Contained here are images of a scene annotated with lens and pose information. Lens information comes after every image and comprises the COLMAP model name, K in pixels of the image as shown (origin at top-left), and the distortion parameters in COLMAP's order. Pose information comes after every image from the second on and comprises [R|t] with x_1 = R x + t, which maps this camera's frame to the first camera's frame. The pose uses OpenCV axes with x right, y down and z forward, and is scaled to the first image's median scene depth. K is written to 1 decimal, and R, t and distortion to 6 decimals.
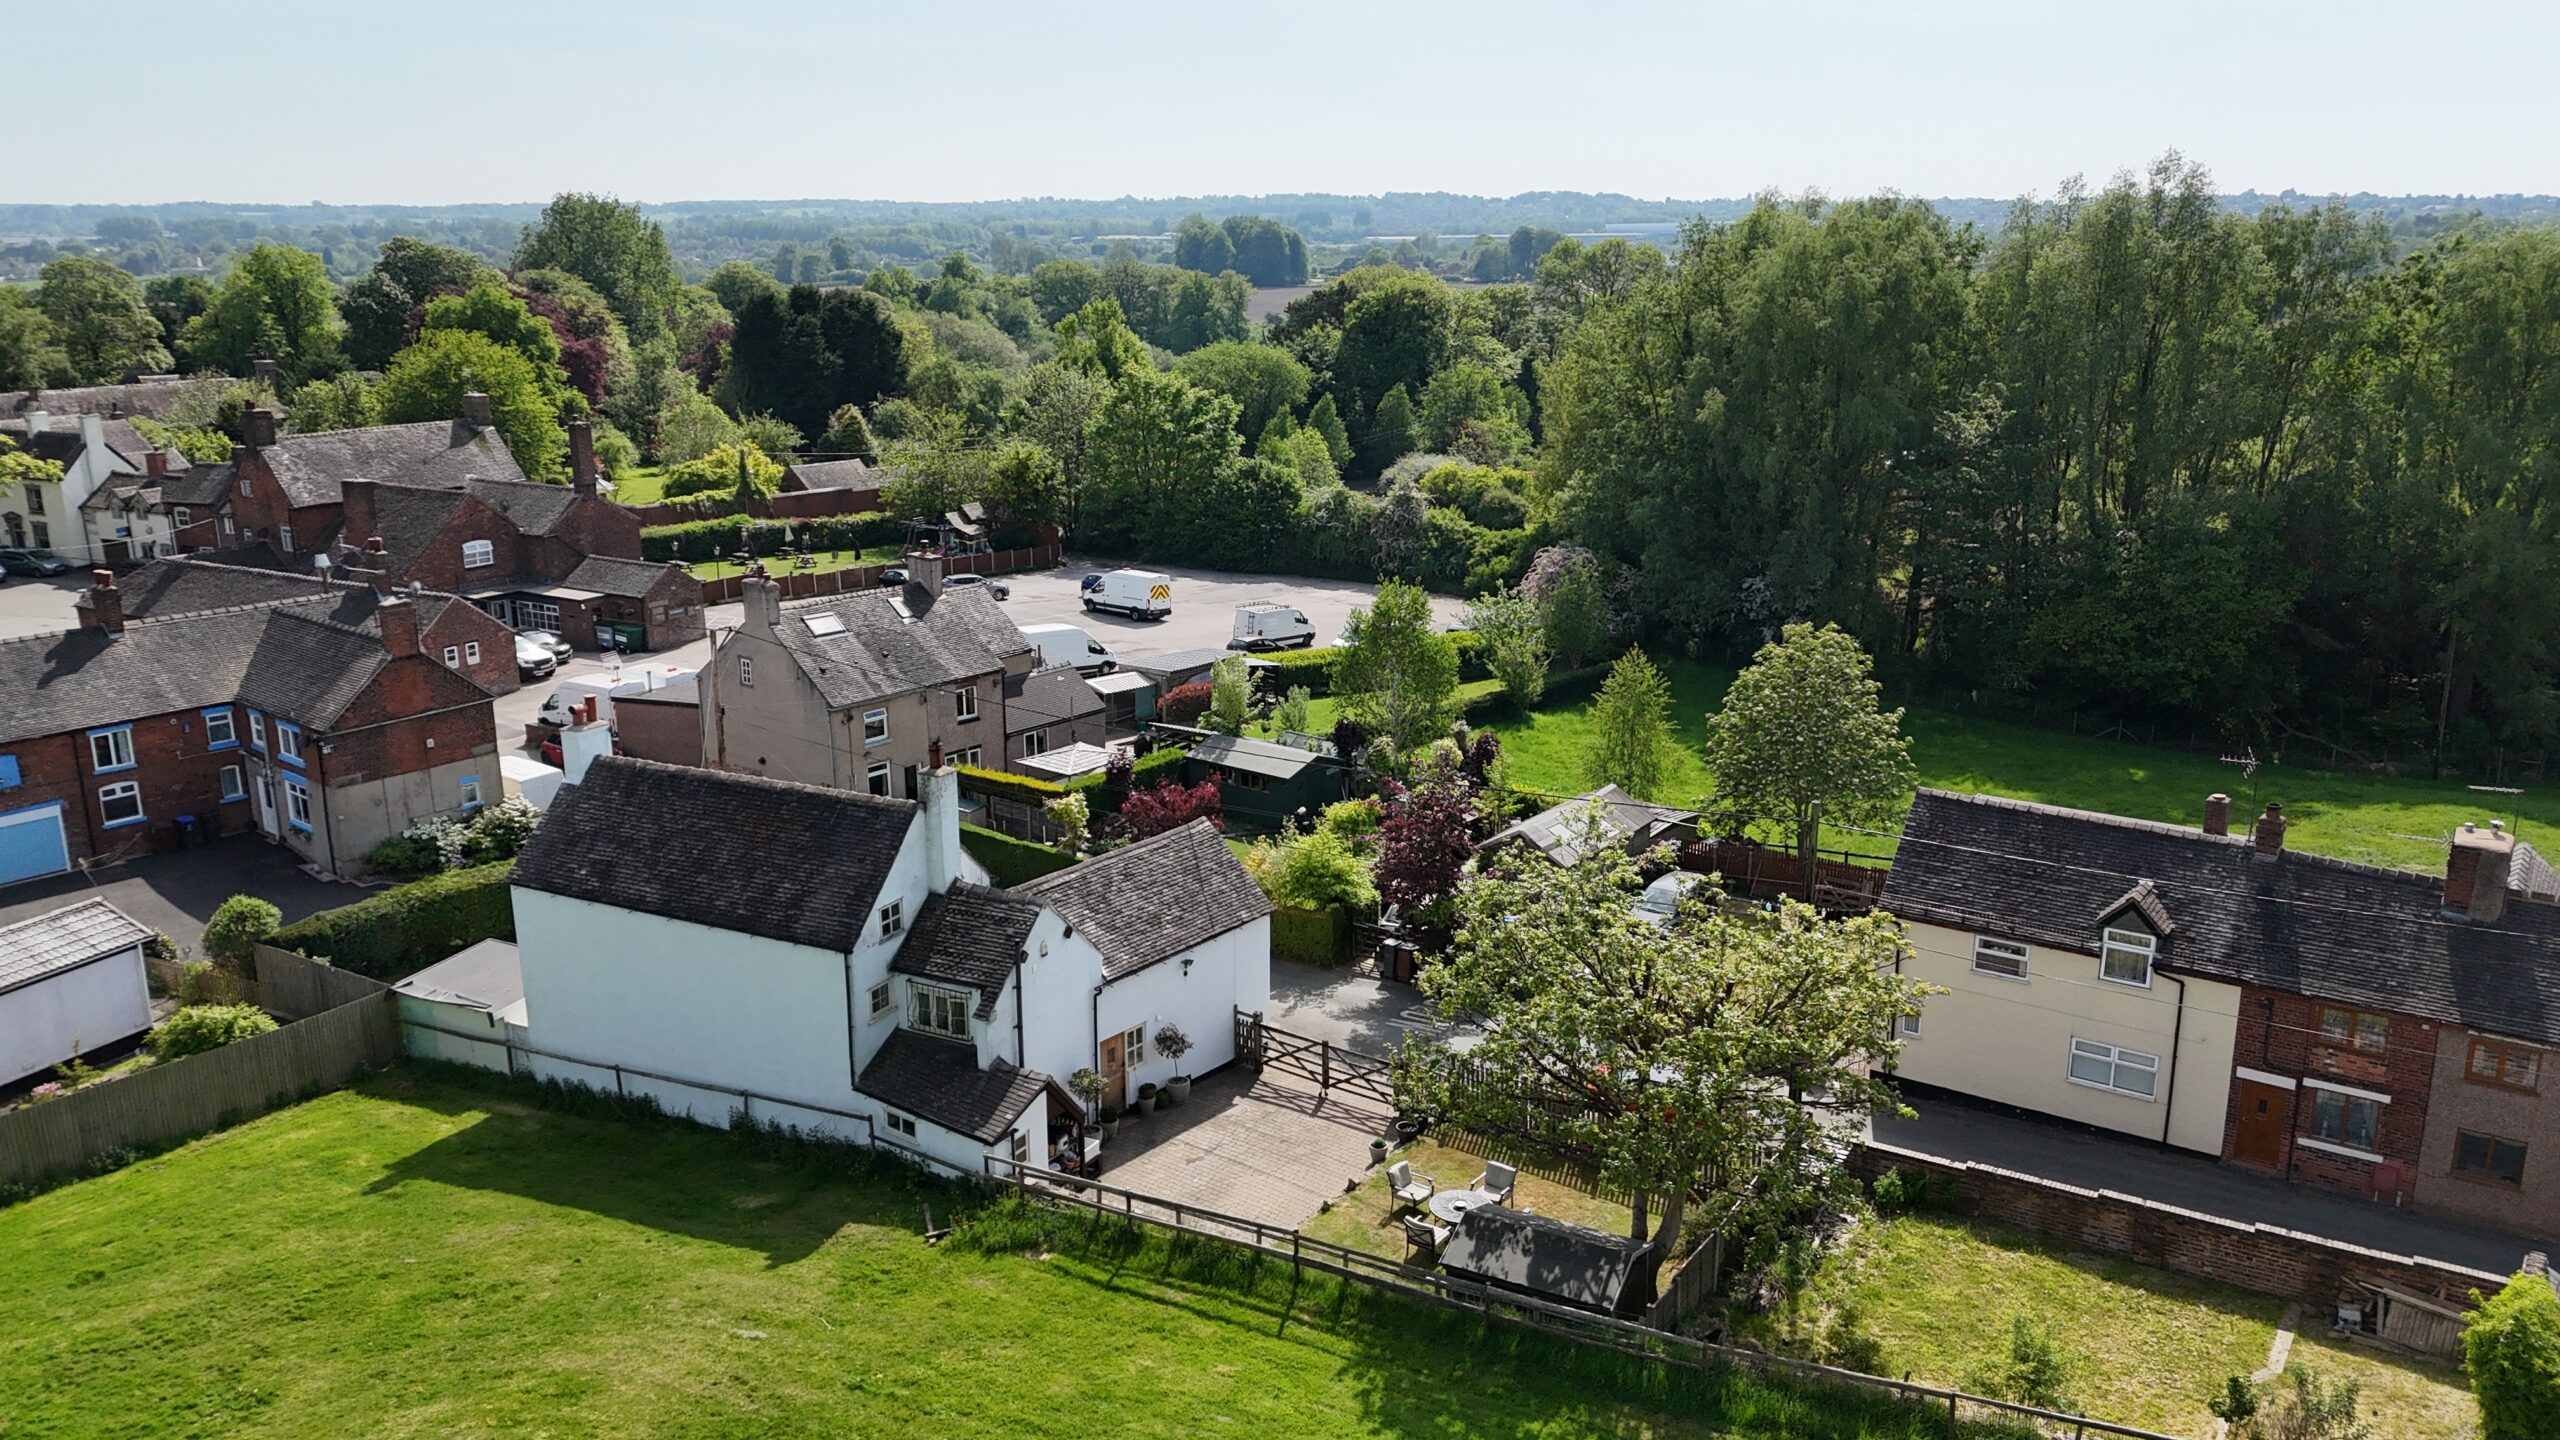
lens RADIAL K [[1821.7, 0, 1344.1], [0, 1821.7, 718.5], [0, 0, 1]] dist [0.107127, -0.108053]
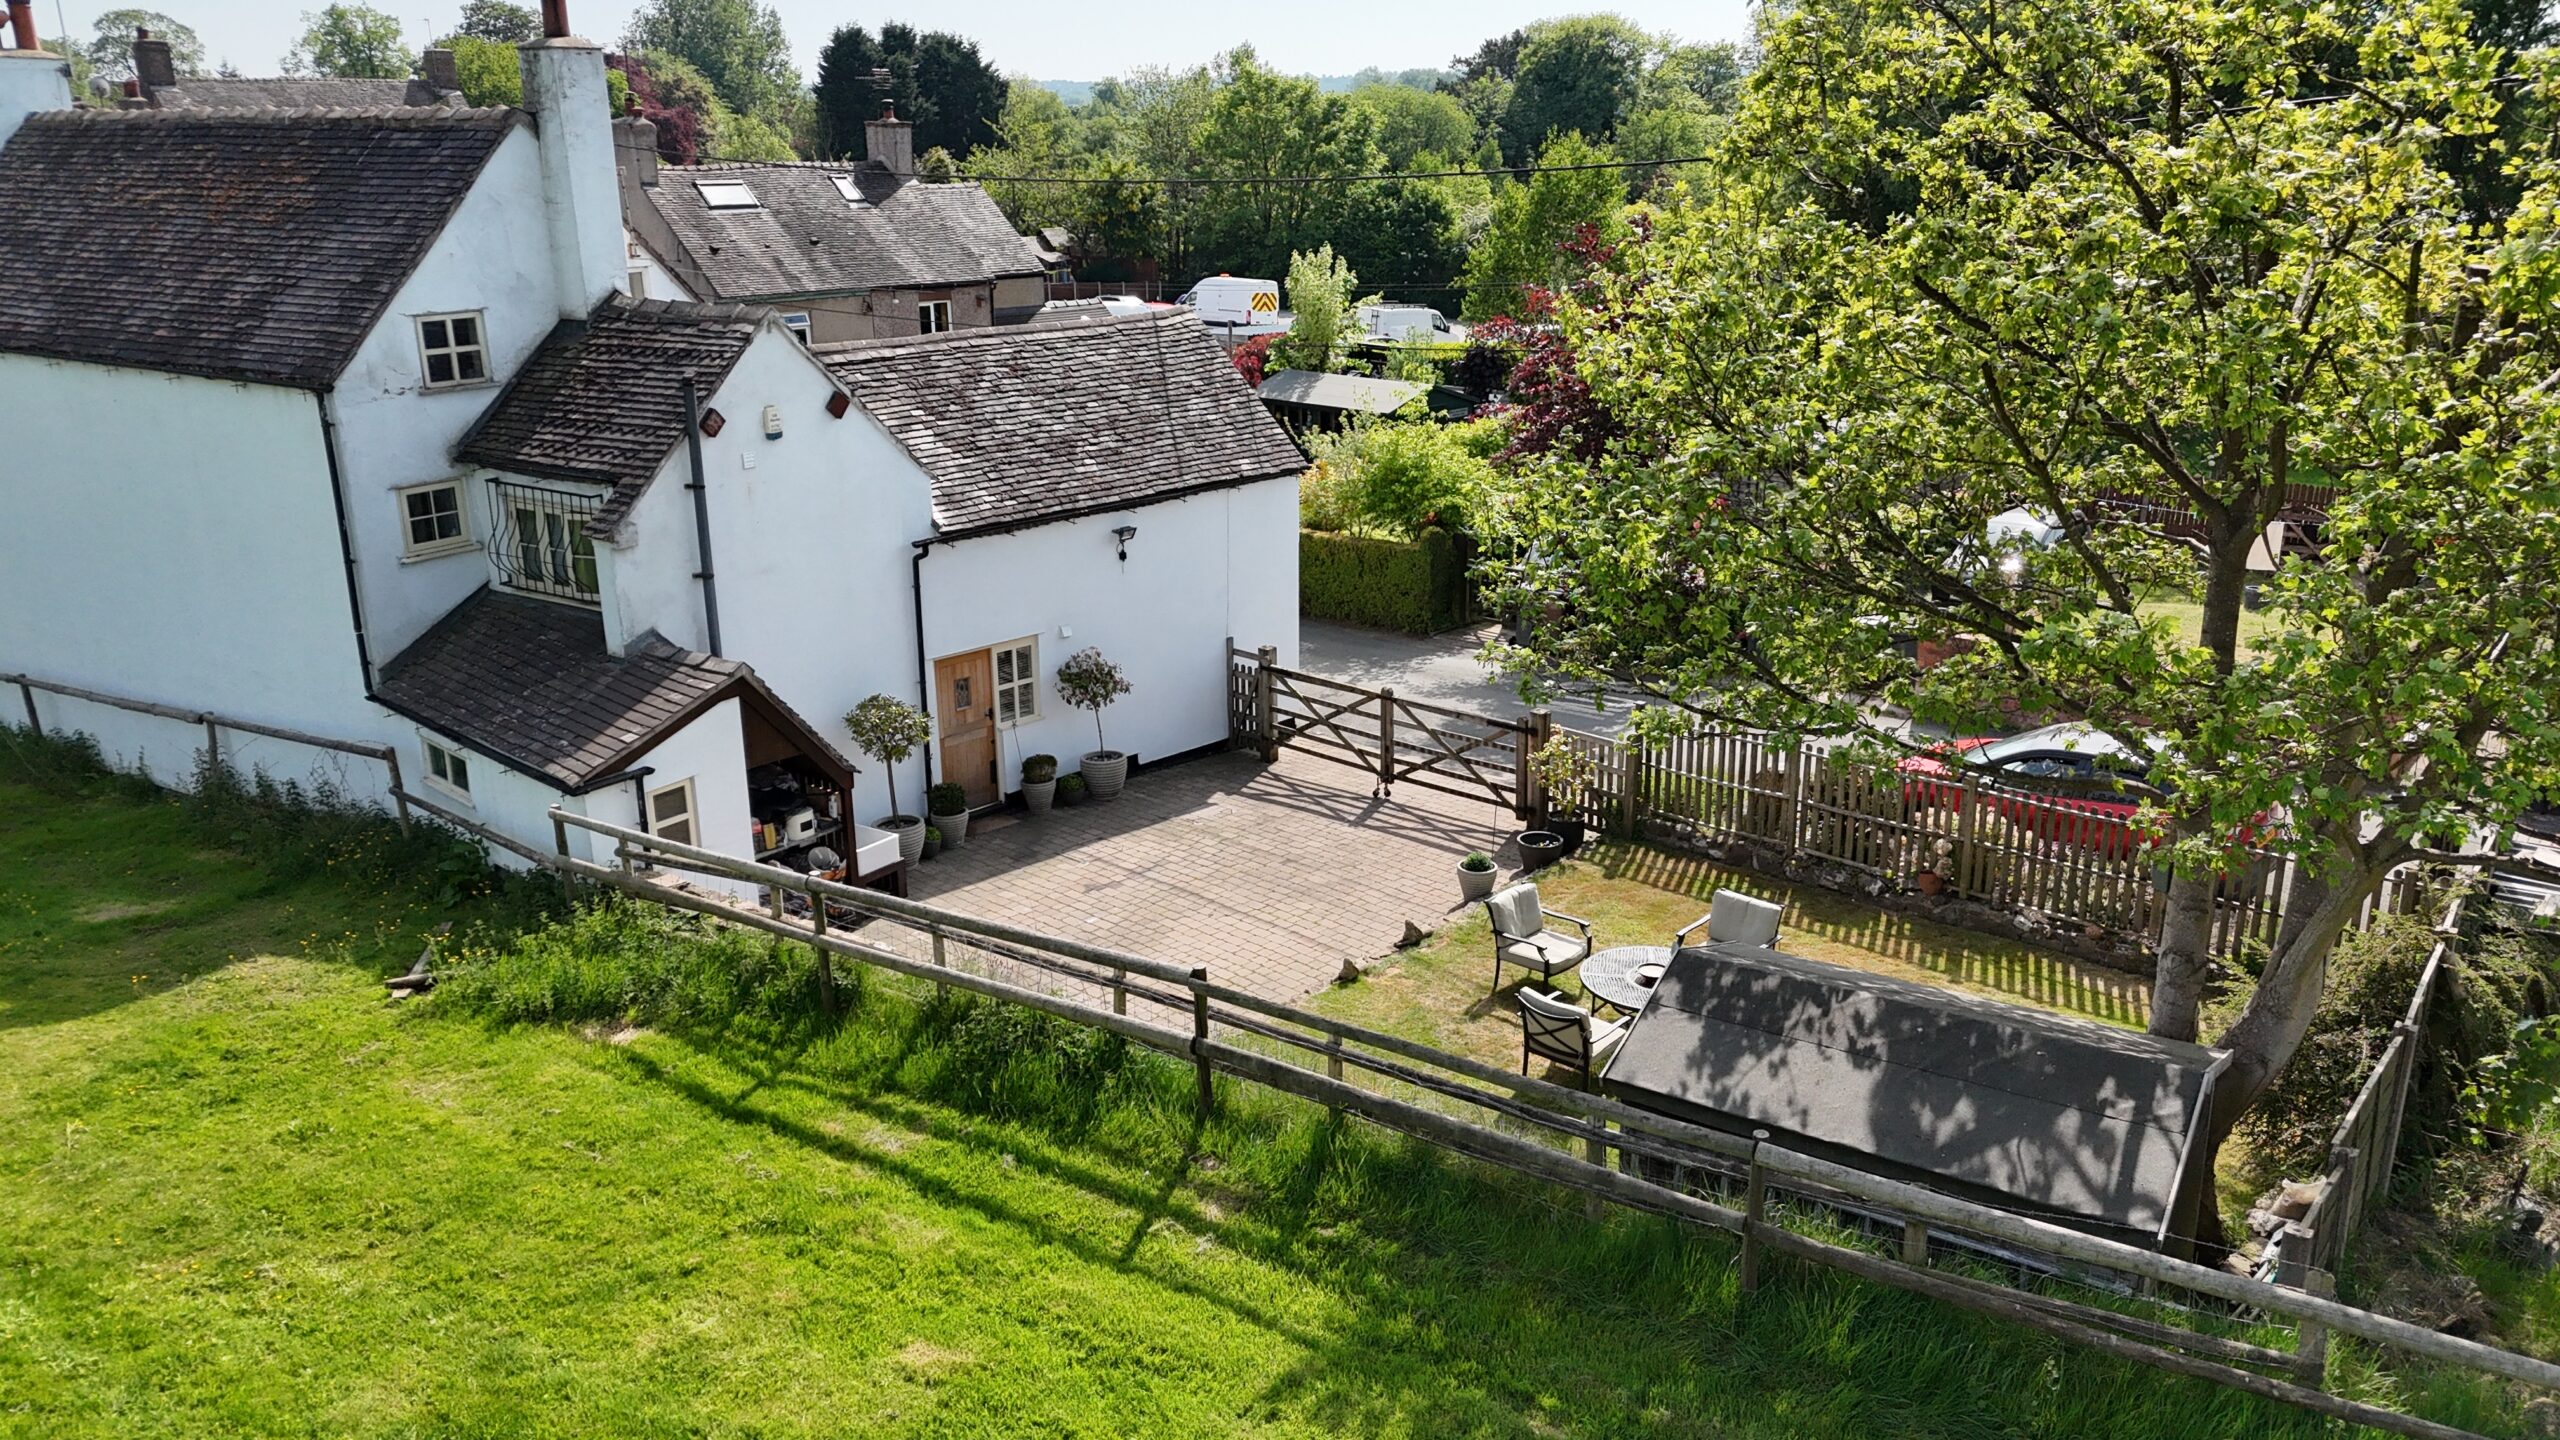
lens RADIAL K [[1821.7, 0, 1344.1], [0, 1821.7, 718.5], [0, 0, 1]] dist [0.107127, -0.108053]
pose [[0.995424, 0.023904, -0.092516, 0.028278], [-0.018938, 0.998351, 0.054197, 0.175761], [0.093659, -0.052197, 0.994235, 0.546053]]
